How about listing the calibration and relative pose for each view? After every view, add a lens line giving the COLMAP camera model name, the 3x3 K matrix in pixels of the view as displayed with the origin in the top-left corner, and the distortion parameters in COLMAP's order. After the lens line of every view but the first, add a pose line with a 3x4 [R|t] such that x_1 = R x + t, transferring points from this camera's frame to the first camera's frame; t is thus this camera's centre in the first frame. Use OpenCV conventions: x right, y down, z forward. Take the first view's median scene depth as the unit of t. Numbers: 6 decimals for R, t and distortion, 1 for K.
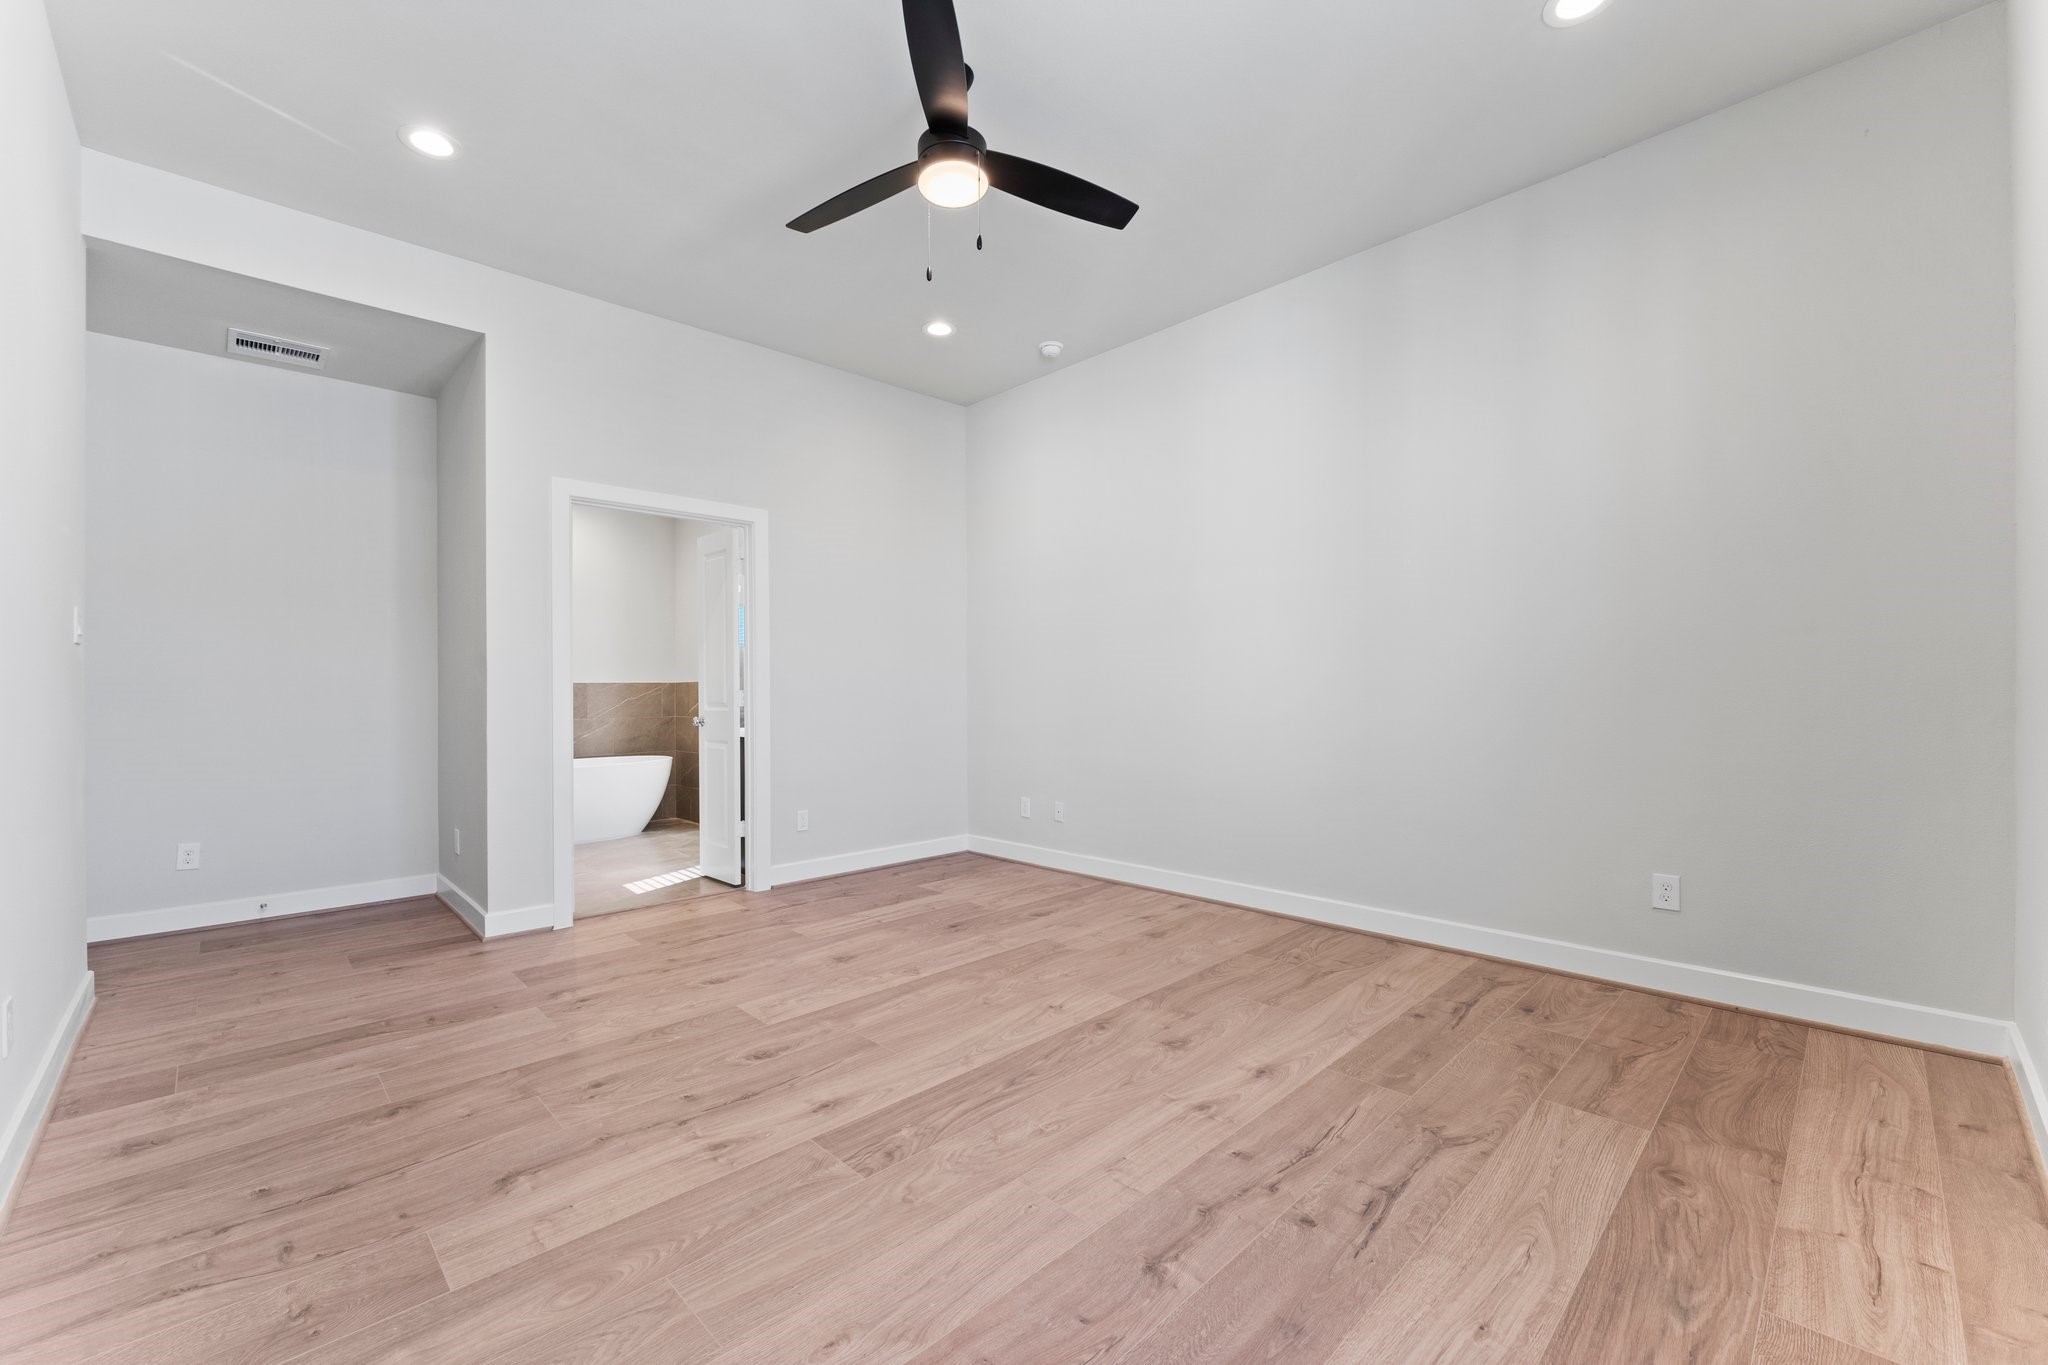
lens RADIAL K [[849.2, 0, 1024.0], [0, 849.2, 682.5], [0, 0, 1]] dist [-0.008039, 0.000172]
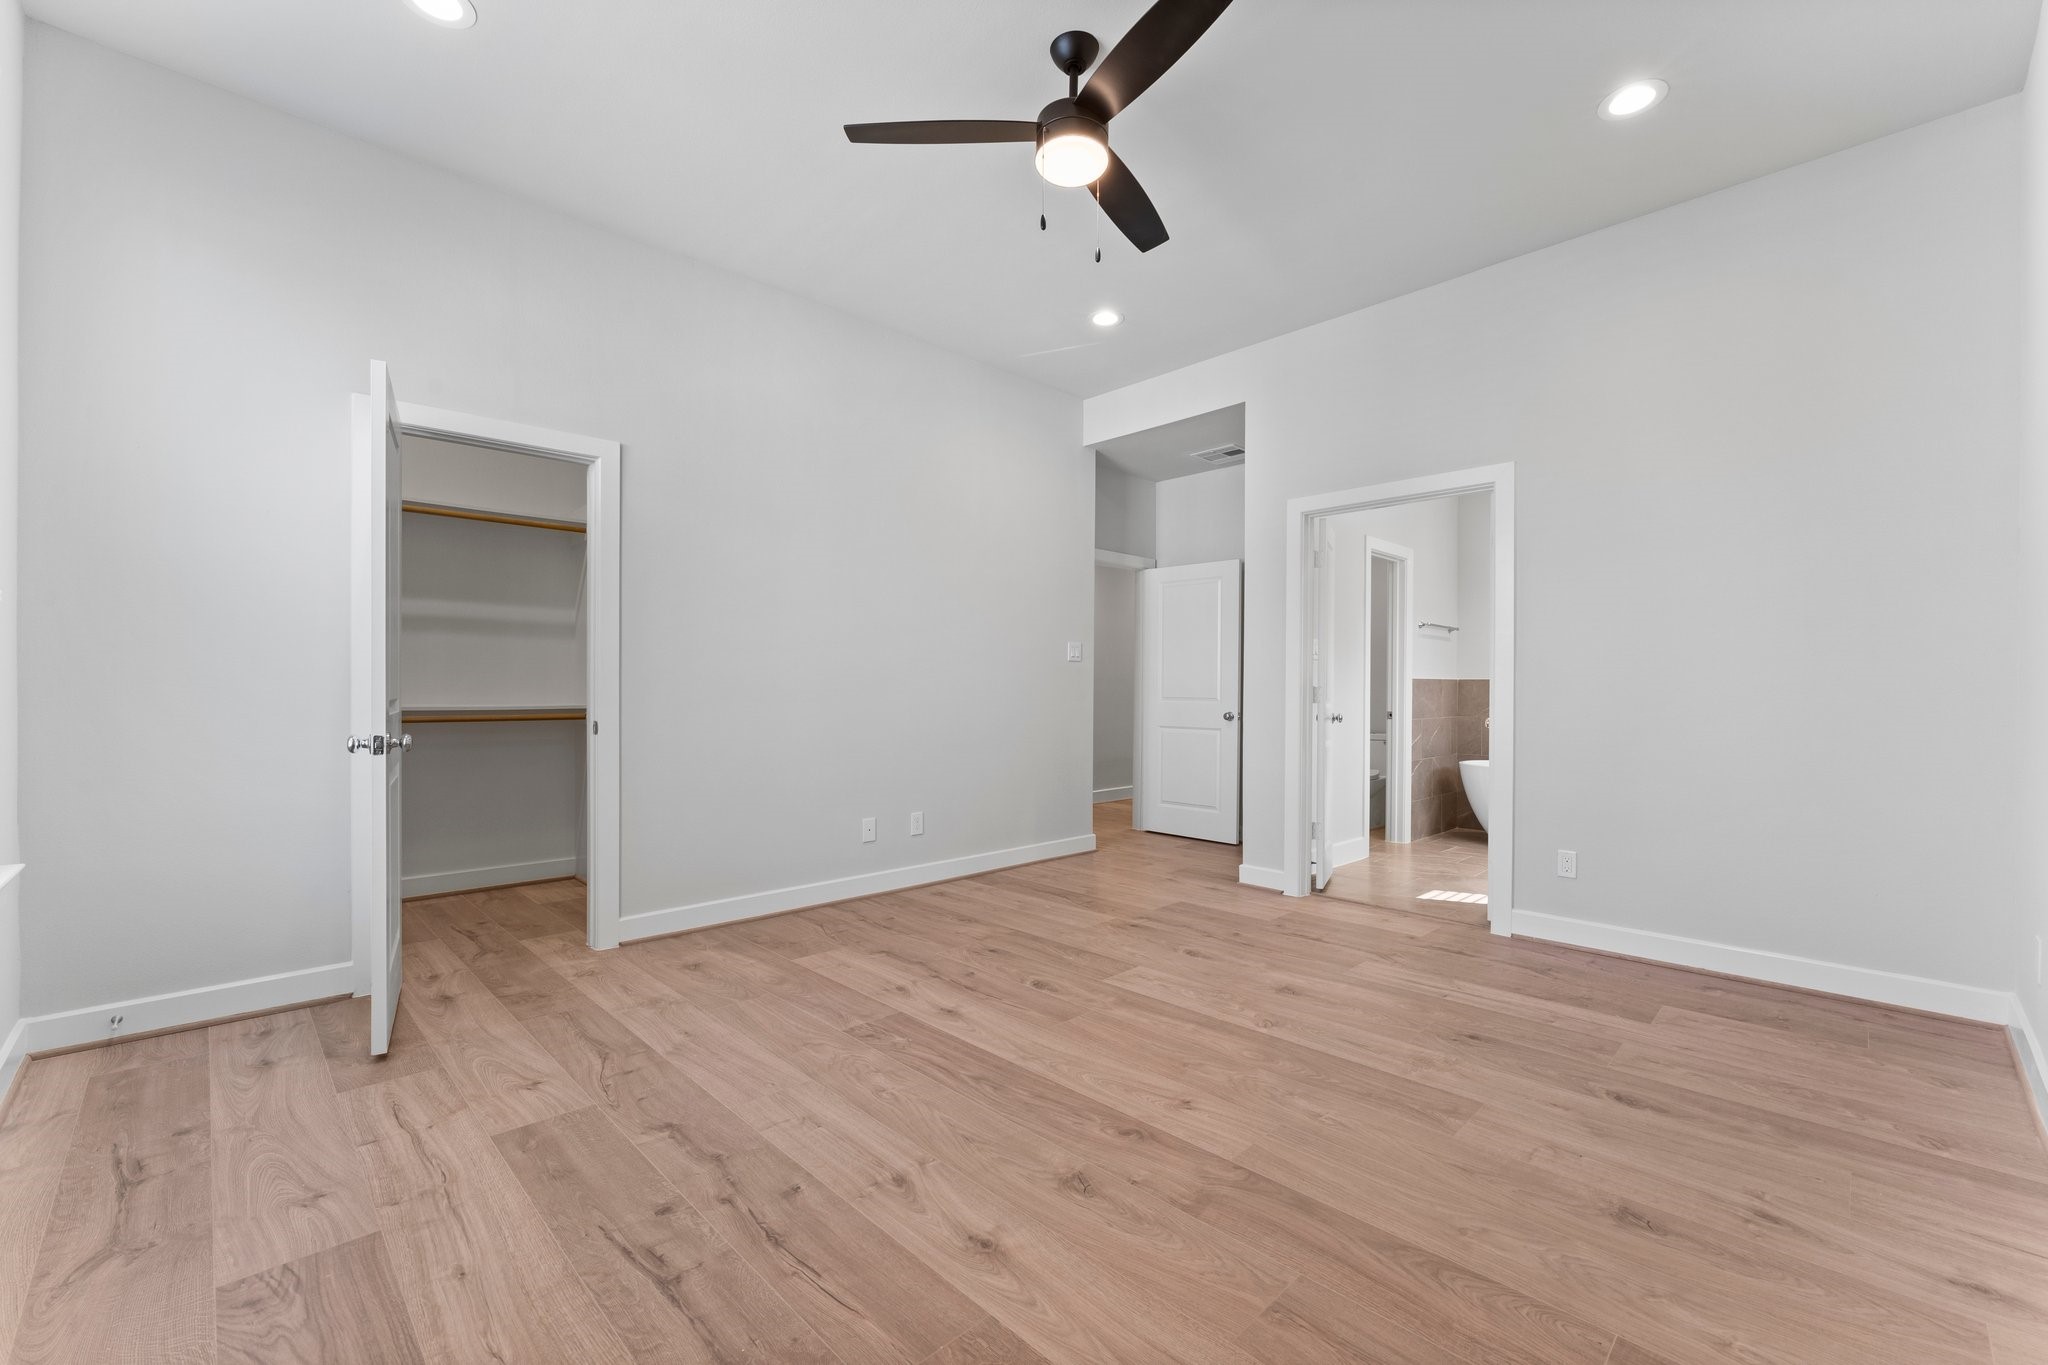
lens RADIAL K [[850.5, 0, 1018.4], [0, 850.5, 697.7], [0, 0, 1]] dist [-0.007713, 0.000656]
pose [[-0.016298, 0.017034, -0.999722, 0.890773], [0.004667, 0.999845, 0.016960, 0.001969], [0.999856, -0.004389, -0.016375, 0.961664]]
